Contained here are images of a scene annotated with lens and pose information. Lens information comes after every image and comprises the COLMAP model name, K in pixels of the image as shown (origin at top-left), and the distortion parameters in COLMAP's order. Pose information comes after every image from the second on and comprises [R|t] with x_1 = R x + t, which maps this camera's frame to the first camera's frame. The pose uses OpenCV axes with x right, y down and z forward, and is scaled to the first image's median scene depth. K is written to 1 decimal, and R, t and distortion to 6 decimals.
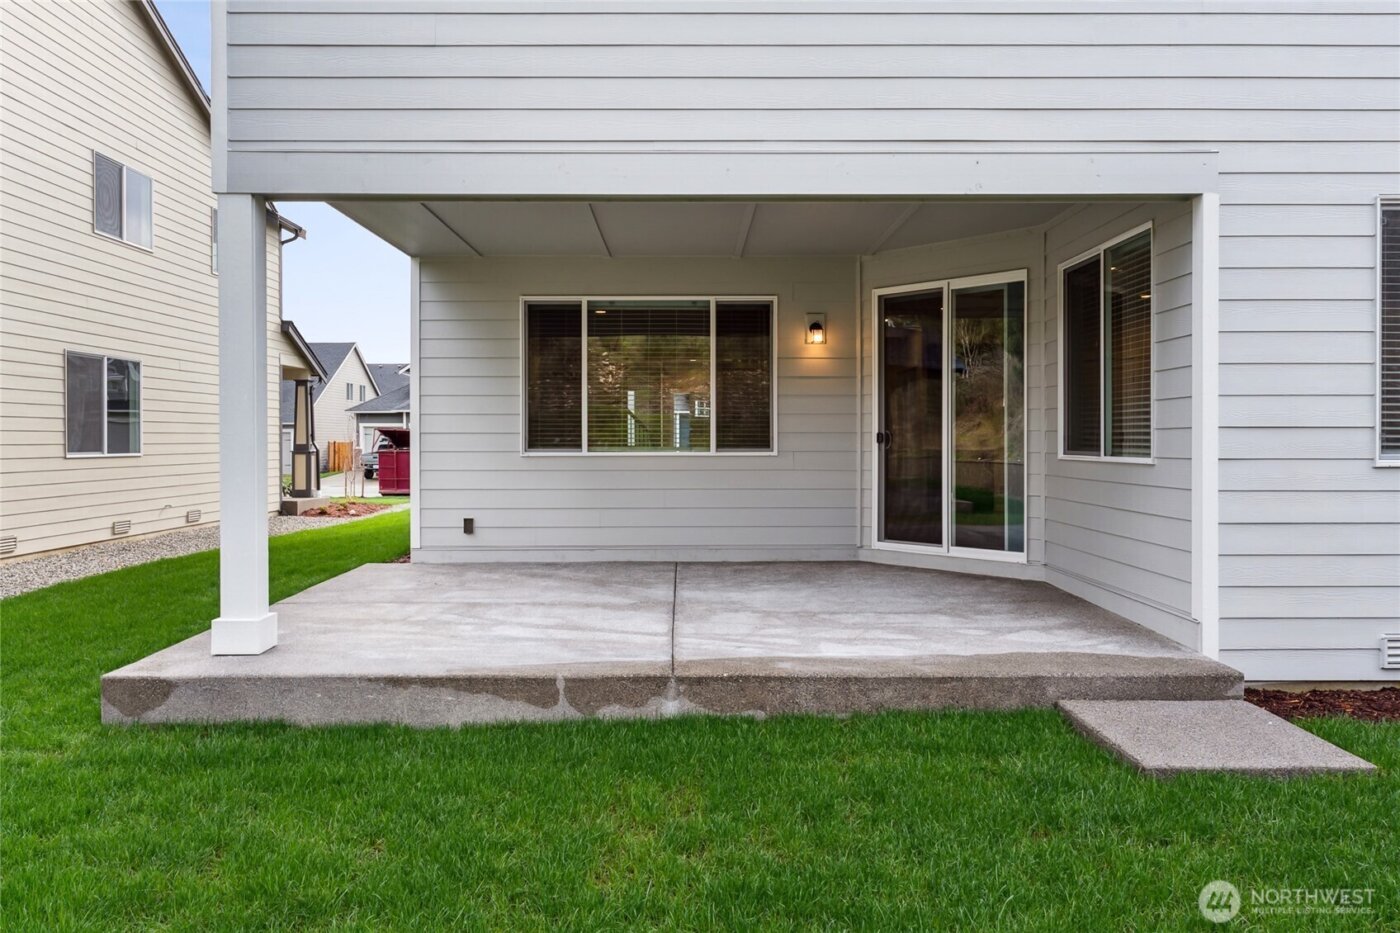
lens RADIAL K [[947.2, 0, 699.4], [0, 947.2, 444.1], [0, 0, 1]] dist [-0.000320, -0.001473]
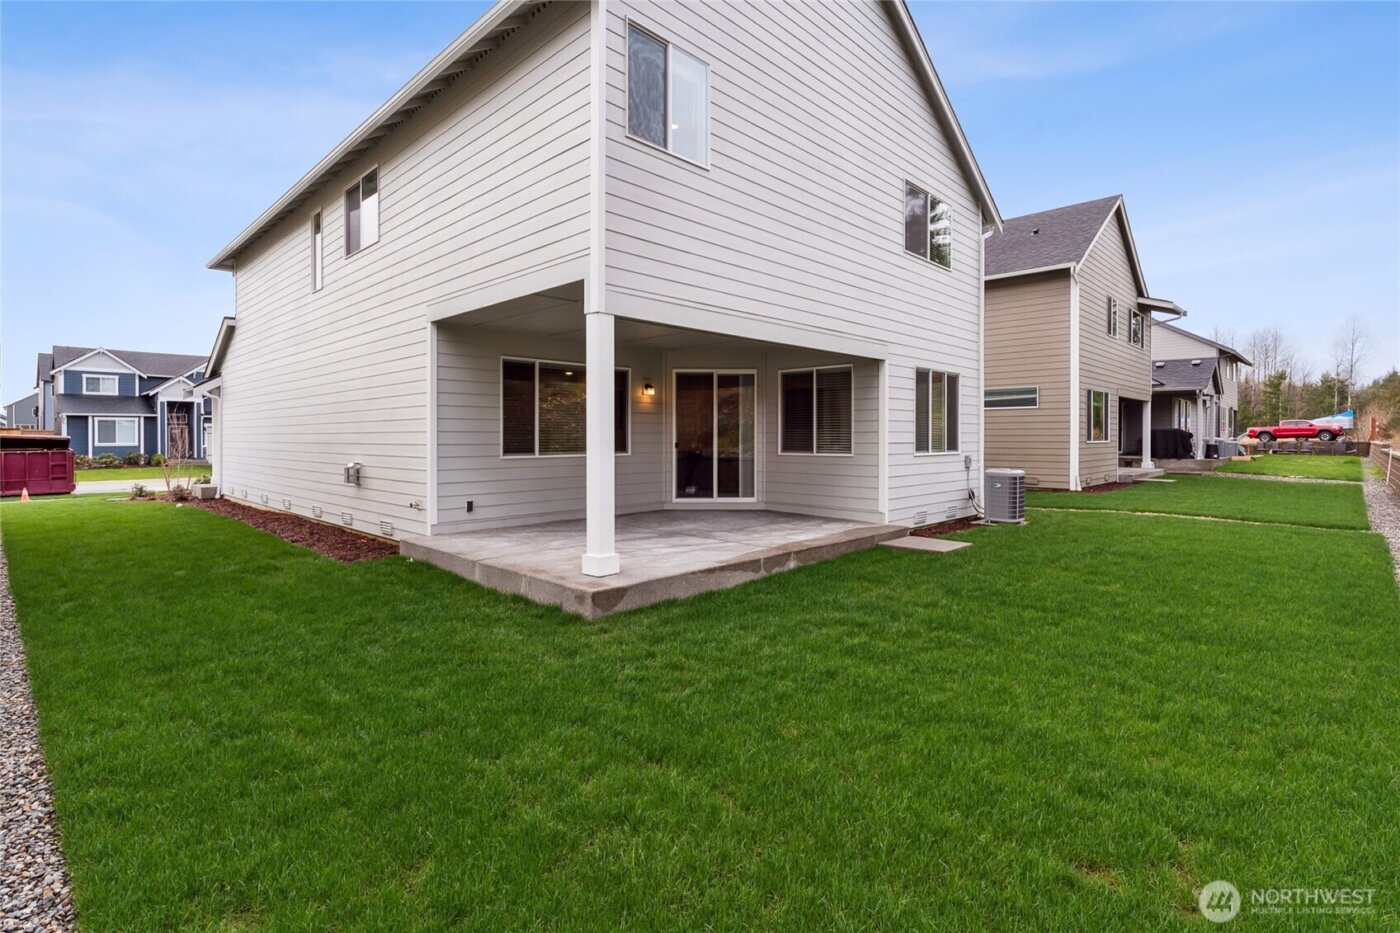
lens RADIAL K [[665.3, 0, 700.7], [0, 665.3, 436.6], [0, 0, 1]] dist [0.000401, 0.000010]
pose [[0.702908, 0.000003, 0.711281, -0.945271], [0.004027, 0.999984, -0.003984, -0.023378], [-0.711269, 0.005665, 0.702897, 0.000919]]
